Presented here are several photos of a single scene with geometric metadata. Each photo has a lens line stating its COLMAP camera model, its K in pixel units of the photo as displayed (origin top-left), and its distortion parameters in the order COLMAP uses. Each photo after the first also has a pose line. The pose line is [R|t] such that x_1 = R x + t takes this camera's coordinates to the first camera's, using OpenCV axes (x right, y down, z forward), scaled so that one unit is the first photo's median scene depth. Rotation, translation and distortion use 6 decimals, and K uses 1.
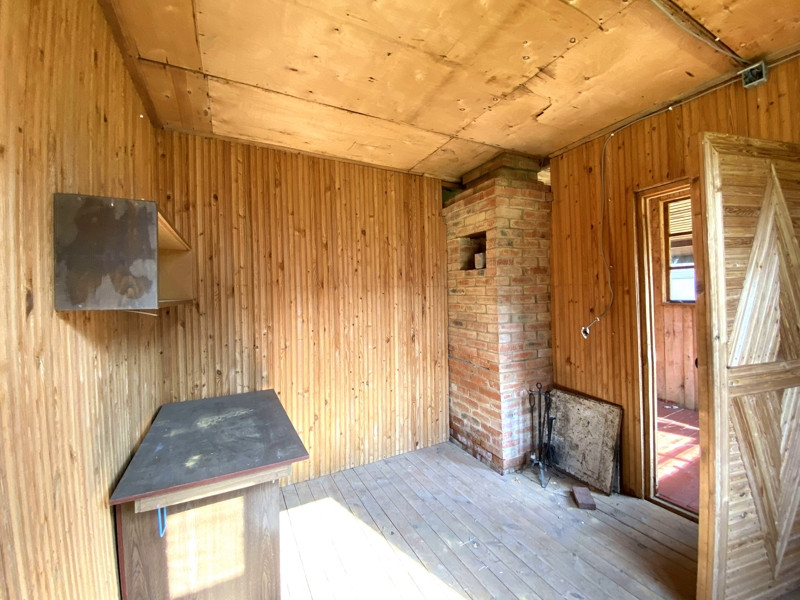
lens RADIAL K [[328.6, 0, 399.0], [0, 328.6, 300.6], [0, 0, 1]] dist [-0.001220, -0.000413]
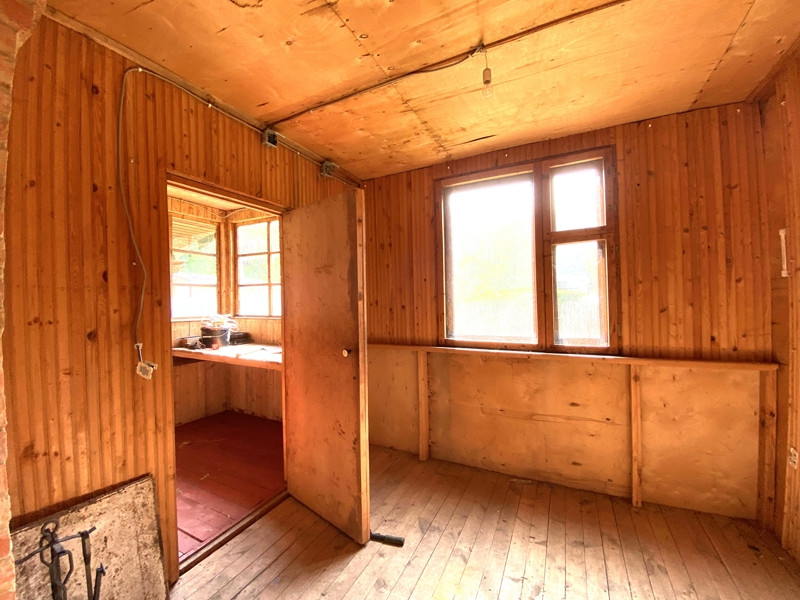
lens RADIAL K [[328.6, 0, 397.5], [0, 328.6, 296.1], [0, 0, 1]] dist [-0.001220, -0.000413]
pose [[-0.572108, 0.048374, 0.818750, -0.172330], [0.042780, 0.998660, -0.029111, 0.001198], [-0.819062, 0.018371, -0.573411, 0.918279]]
